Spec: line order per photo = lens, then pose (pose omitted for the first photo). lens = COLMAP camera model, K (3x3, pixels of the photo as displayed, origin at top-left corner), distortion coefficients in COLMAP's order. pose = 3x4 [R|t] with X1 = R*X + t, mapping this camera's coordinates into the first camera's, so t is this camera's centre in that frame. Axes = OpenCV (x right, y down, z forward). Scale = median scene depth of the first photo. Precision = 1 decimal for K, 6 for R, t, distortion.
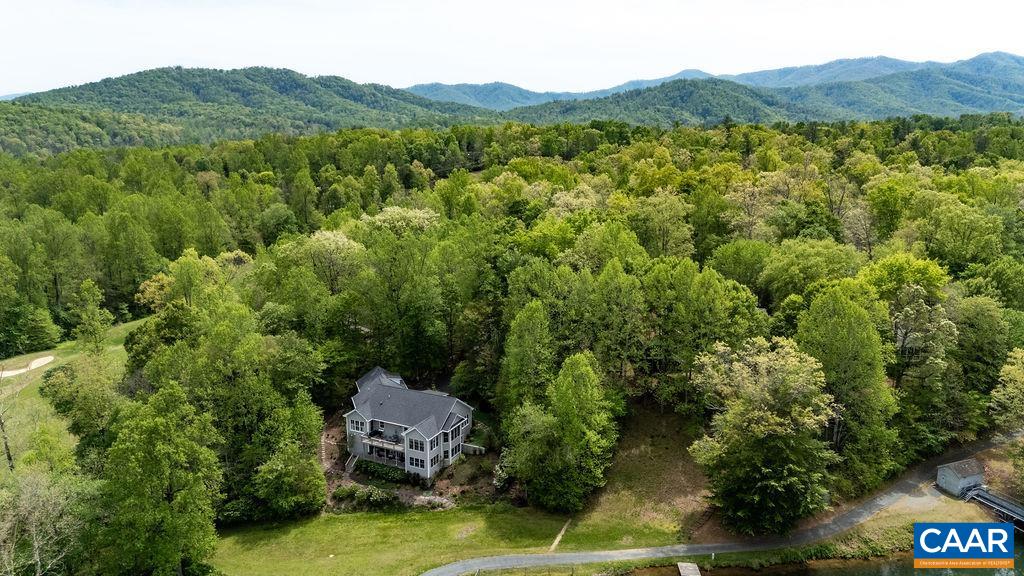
lens RADIAL K [[748.7, 0, 515.1], [0, 748.7, 293.5], [0, 0, 1]] dist [0.075384, -0.065782]
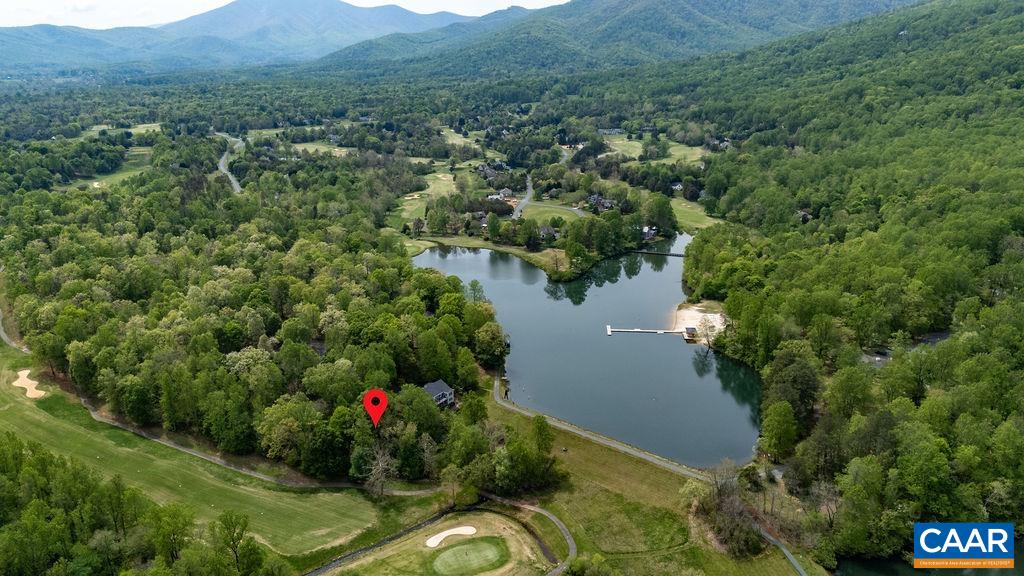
lens RADIAL K [[748.7, 0, 512.6], [0, 748.7, 289.2], [0, 0, 1]] dist [0.075384, -0.065782]
pose [[0.144201, -0.303050, 0.942001, -0.105456], [0.234157, 0.935365, 0.265070, -0.035862], [-0.961445, 0.182353, 0.205842, -0.000890]]
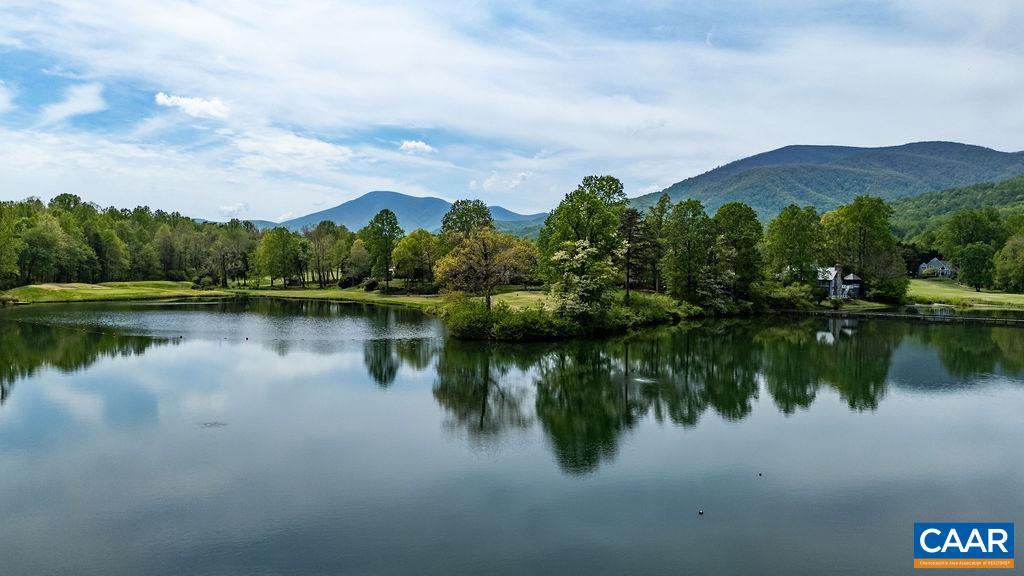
lens RADIAL K [[748.7, 0, 513.1], [0, 748.7, 290.6], [0, 0, 1]] dist [0.075384, -0.065782]
pose [[0.275673, -0.038160, 0.960494, 0.027407], [0.206673, 0.978196, -0.020454, 0.010362], [-0.938771, 0.204146, 0.277548, 0.012064]]
